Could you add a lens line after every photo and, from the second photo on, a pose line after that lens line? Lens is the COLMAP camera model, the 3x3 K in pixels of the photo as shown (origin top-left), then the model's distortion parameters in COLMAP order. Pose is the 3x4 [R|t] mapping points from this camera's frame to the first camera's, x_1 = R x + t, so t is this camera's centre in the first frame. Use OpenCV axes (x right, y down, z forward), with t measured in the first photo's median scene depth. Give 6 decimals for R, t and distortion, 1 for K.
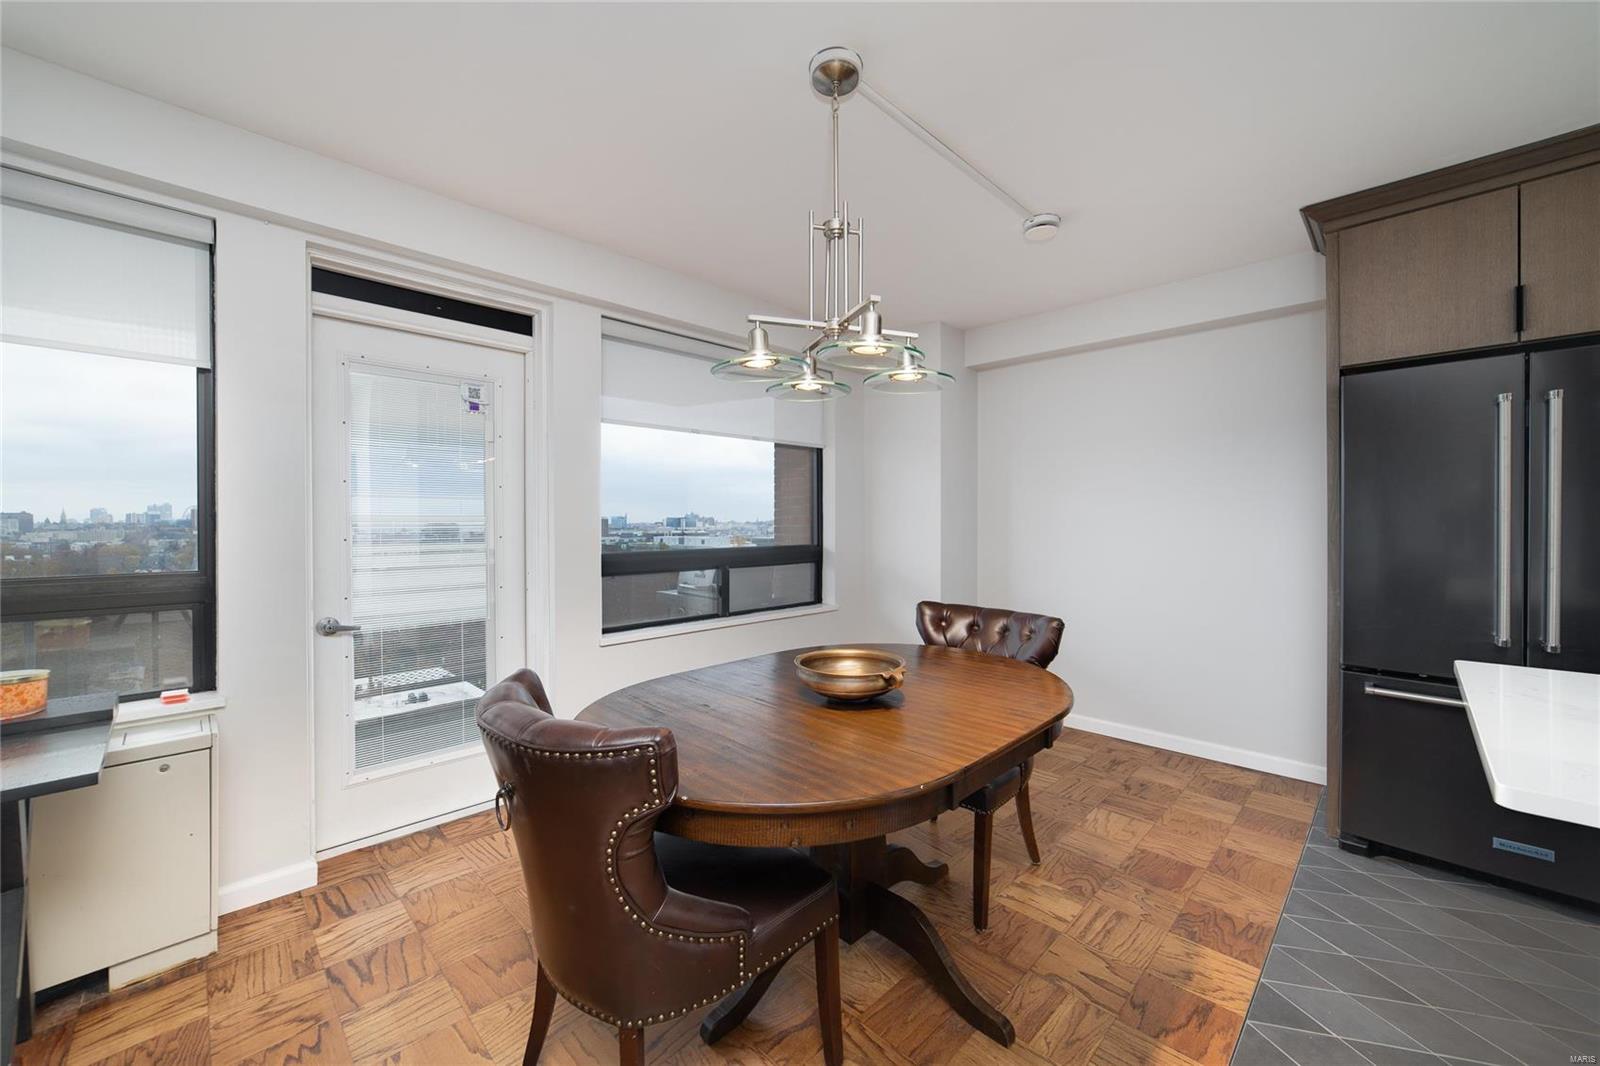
lens RADIAL K [[624.9, 0, 802.3], [0, 624.9, 526.5], [0, 0, 1]] dist [-0.014960, 0.003583]
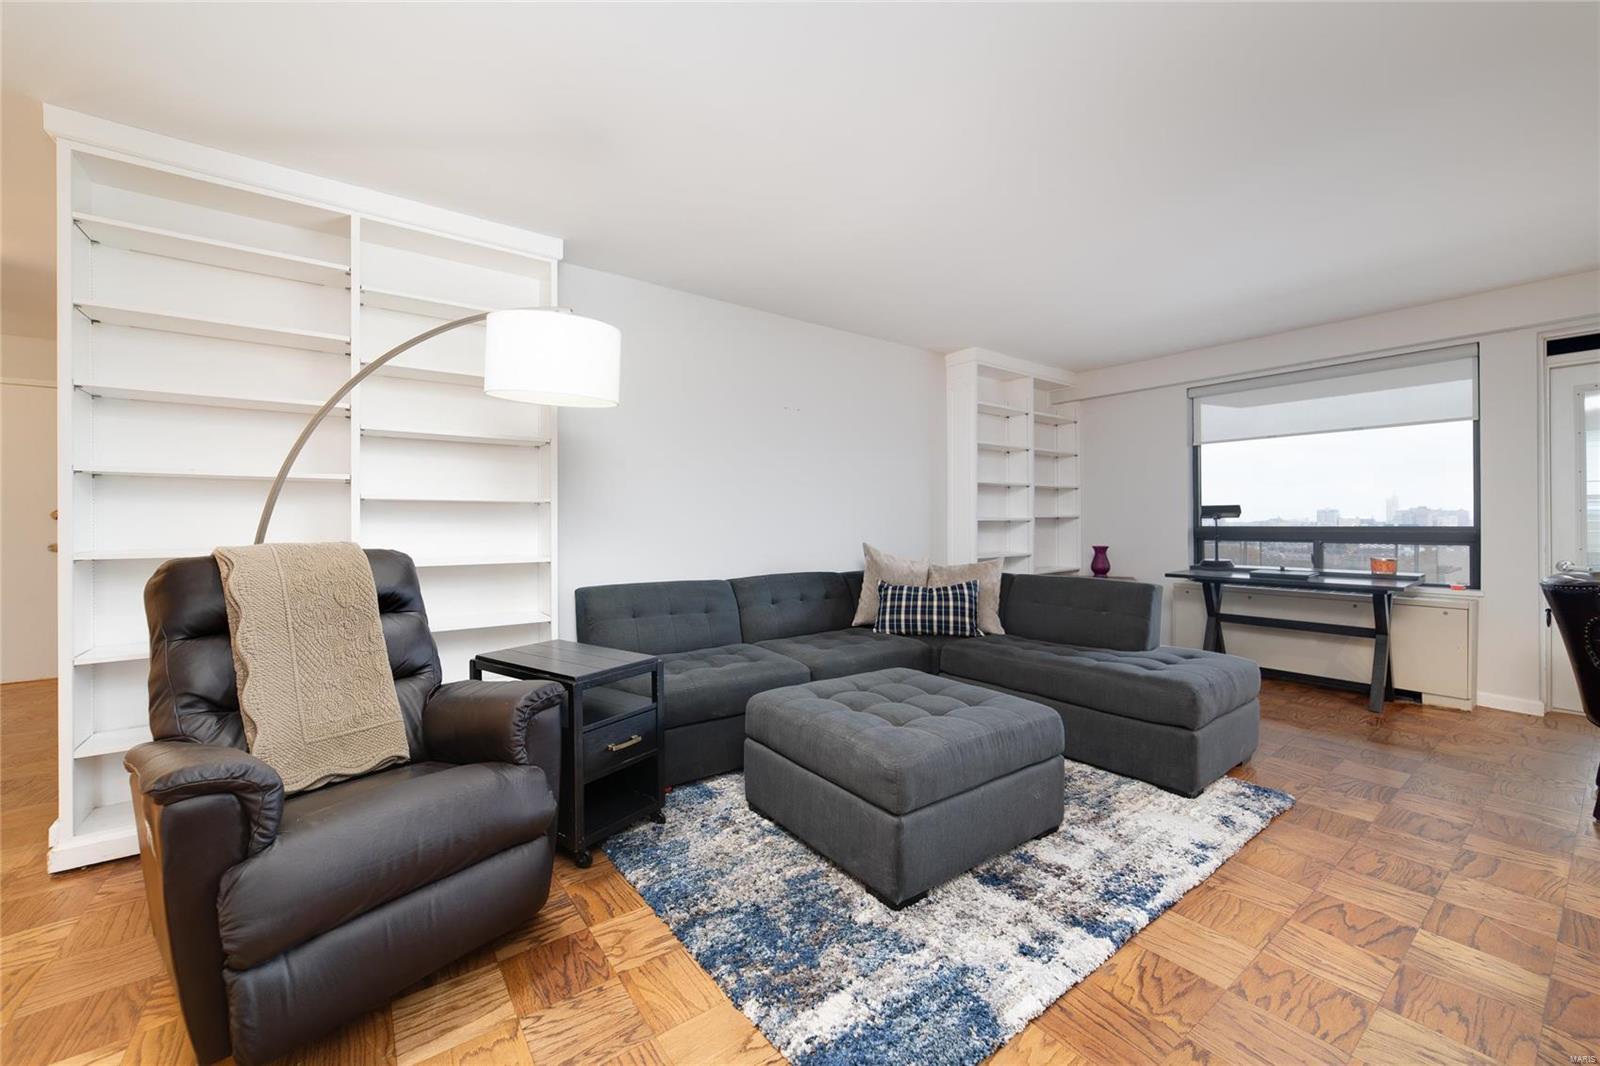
lens RADIAL K [[624.9, 0, 802.3], [0, 624.9, 530.7], [0, 0, 1]] dist [-0.014960, 0.003583]
pose [[-0.152247, 0.014488, -0.988236, 1.214378], [-0.003350, 0.999879, 0.015175, 0.064966], [0.988337, 0.005621, -0.152181, -0.750101]]
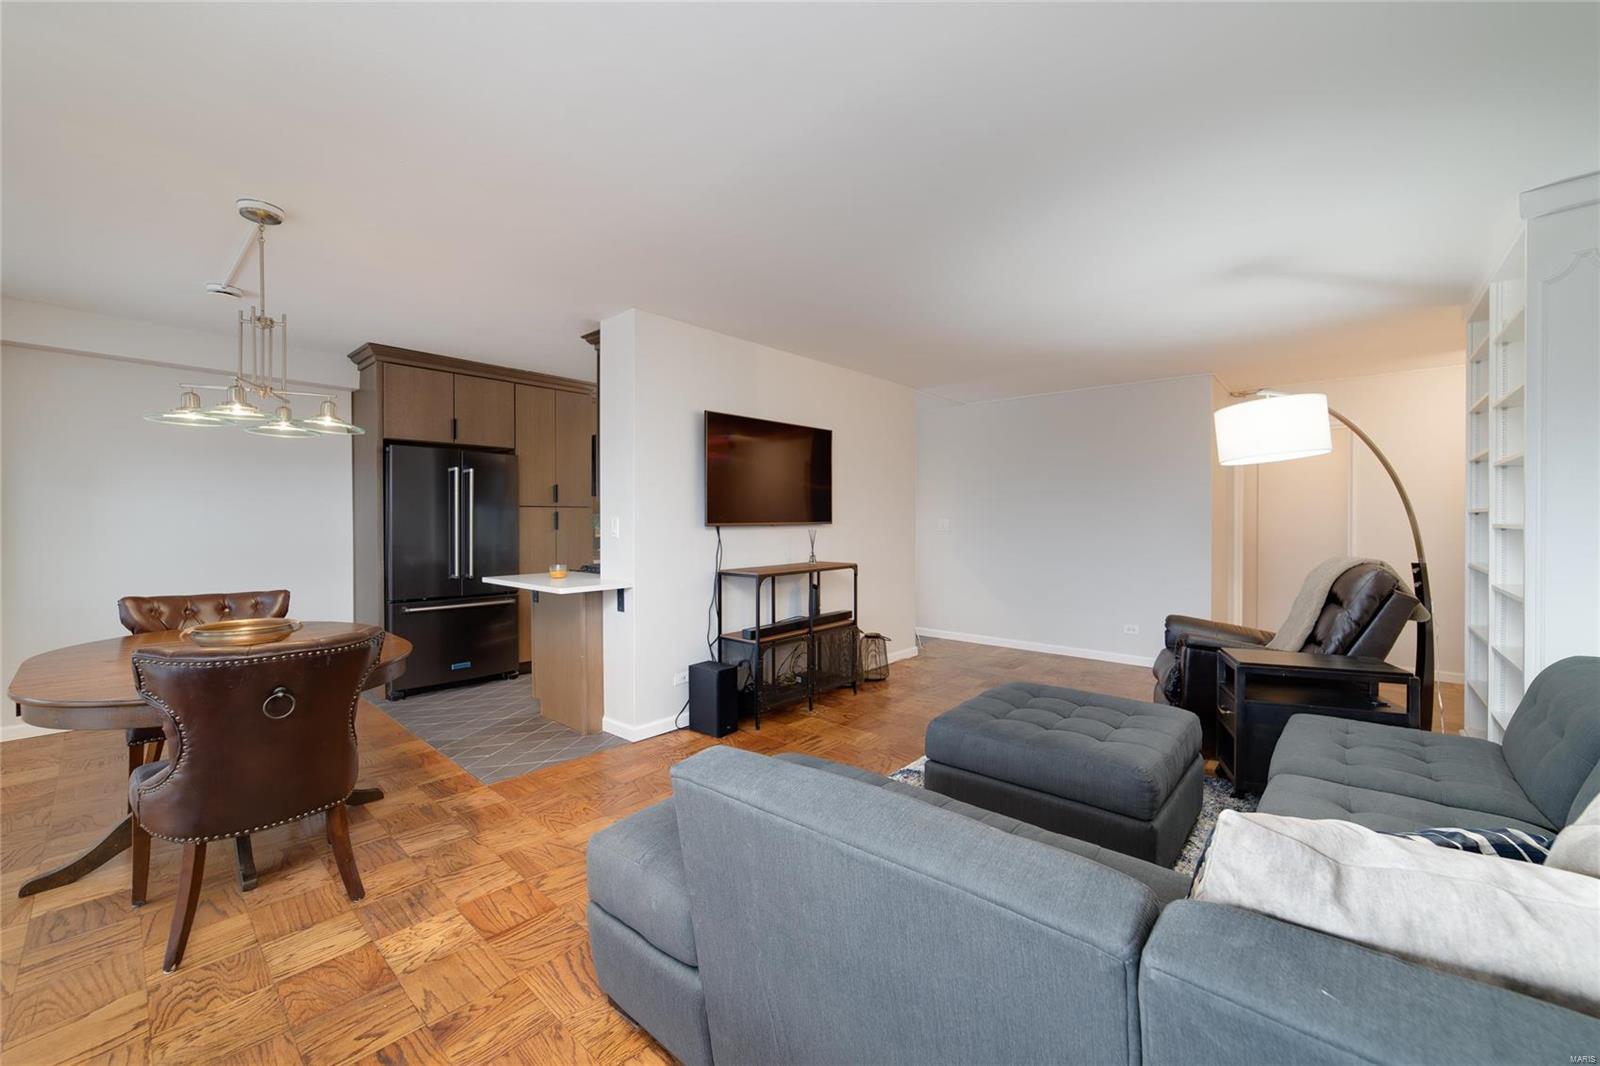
lens RADIAL K [[624.9, 0, 789.0], [0, 624.9, 525.9], [0, 0, 1]] dist [-0.014960, 0.003583]
pose [[-0.049957, -0.000505, 0.998751, -1.208473], [-0.006254, 0.999980, 0.000193, -0.009775], [-0.998732, -0.006236, -0.049960, -0.112115]]
